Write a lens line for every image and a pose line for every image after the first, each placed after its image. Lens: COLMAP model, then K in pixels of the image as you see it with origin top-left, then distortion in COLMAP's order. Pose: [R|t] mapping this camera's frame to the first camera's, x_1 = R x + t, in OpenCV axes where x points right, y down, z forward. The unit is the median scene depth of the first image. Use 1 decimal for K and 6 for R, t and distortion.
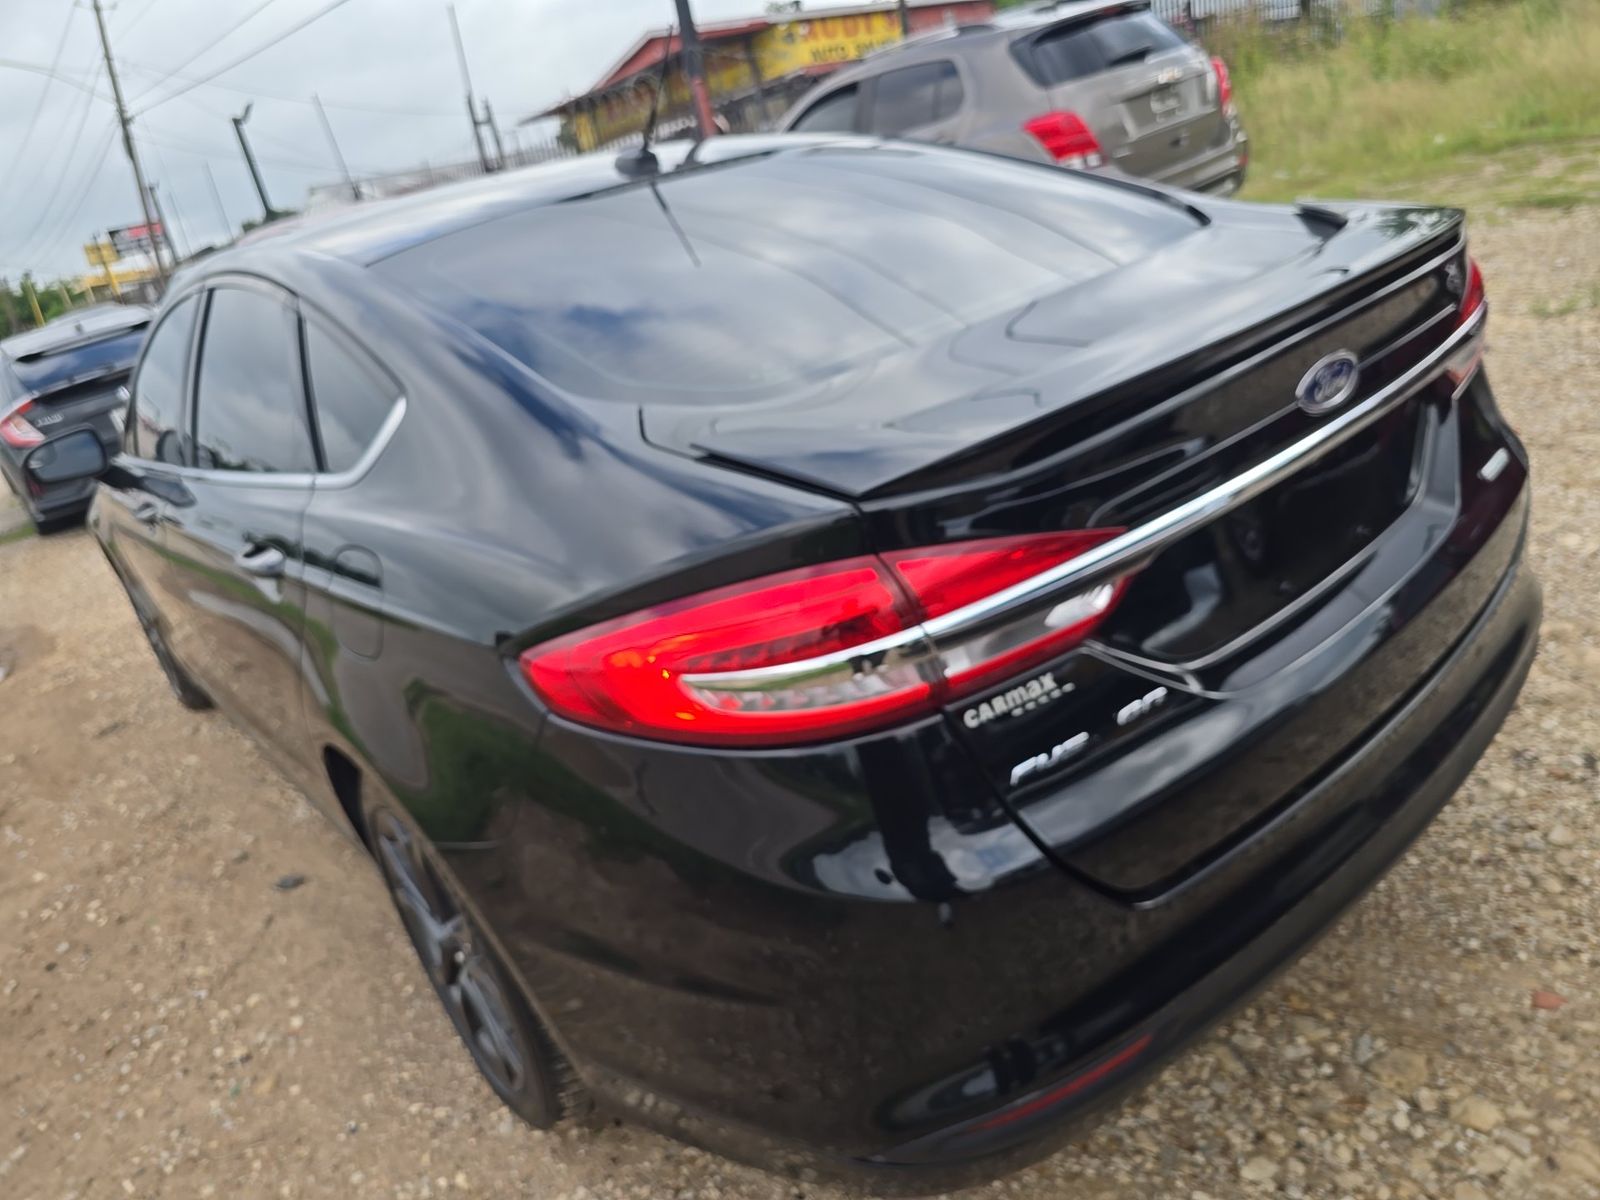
lens RADIAL K [[1086.7, 0, 837.2], [0, 1086.7, 600.1], [0, 0, 1]] dist [0.002300, -0.000263]
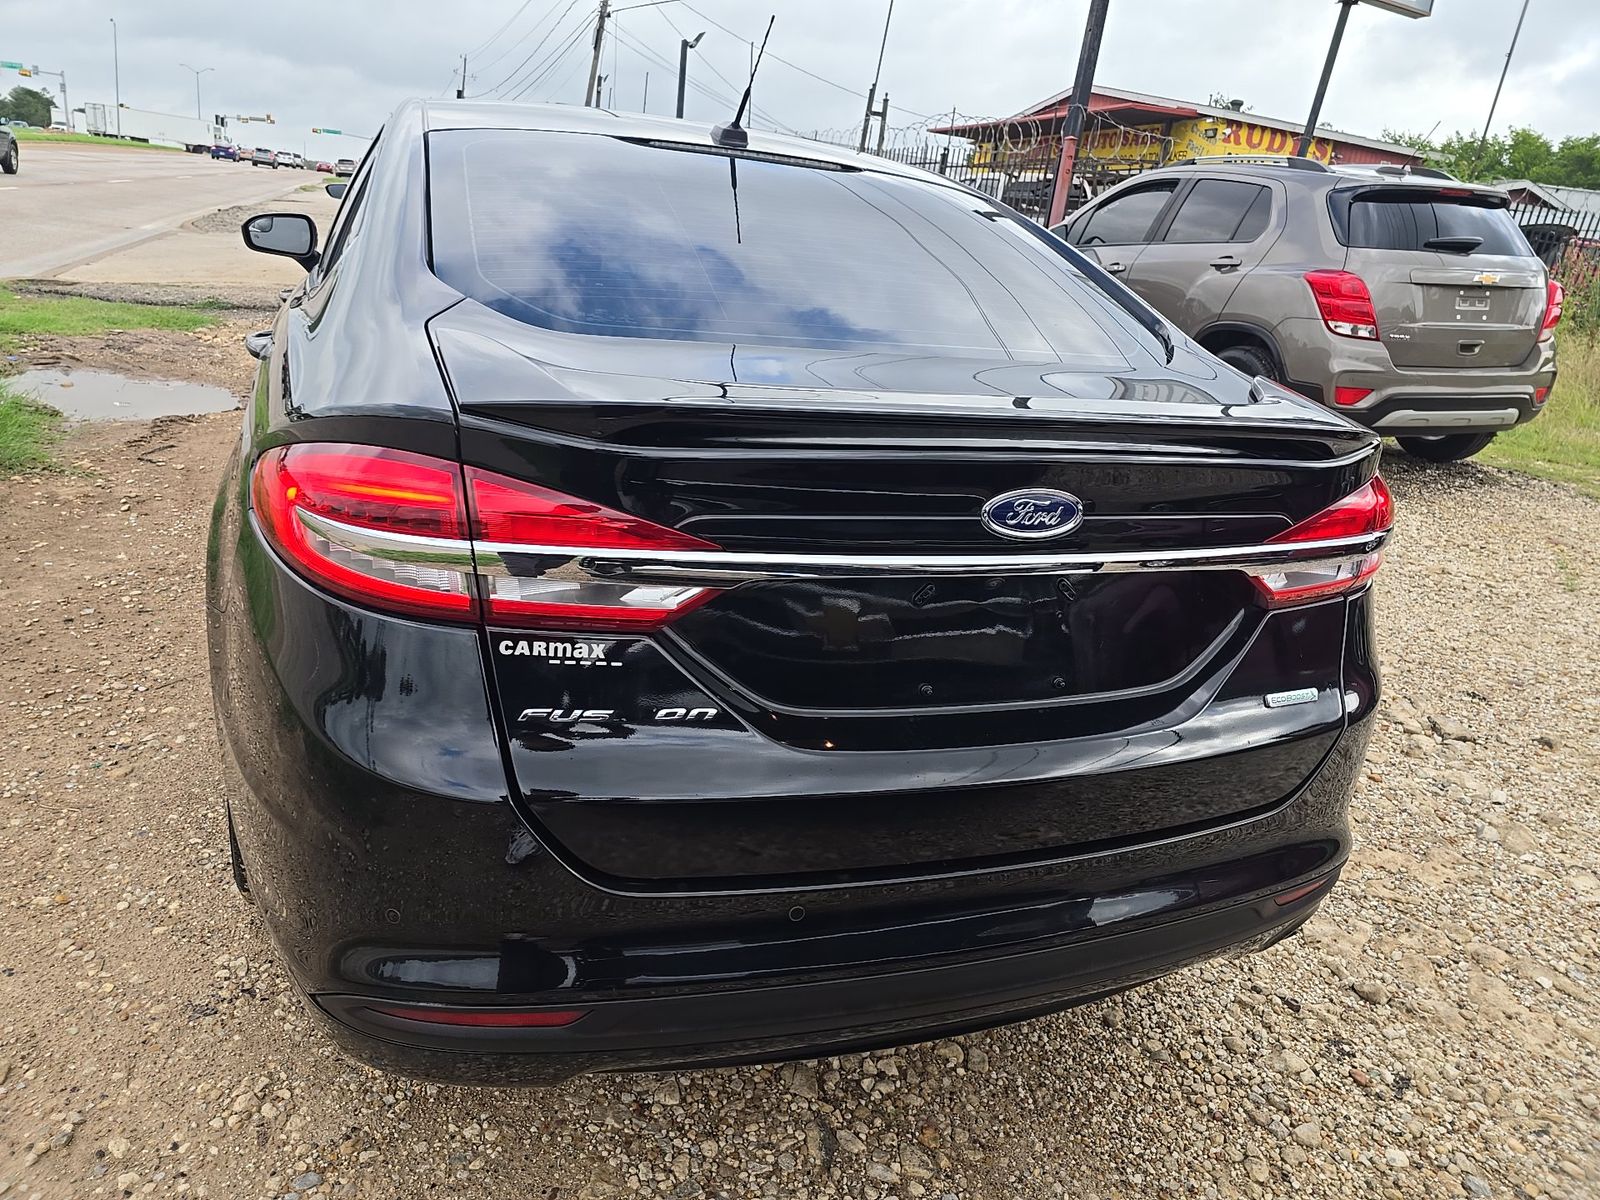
lens RADIAL K [[1066.1, 0, 800.0], [0, 1066.1, 600.0], [0, 0, 1]] dist [0.040773, -0.036404]
pose [[0.894702, 0.401810, -0.195082, 0.342652], [-0.406116, 0.913620, 0.019218, -0.043078], [0.185953, 0.062032, 0.980599, 0.009890]]
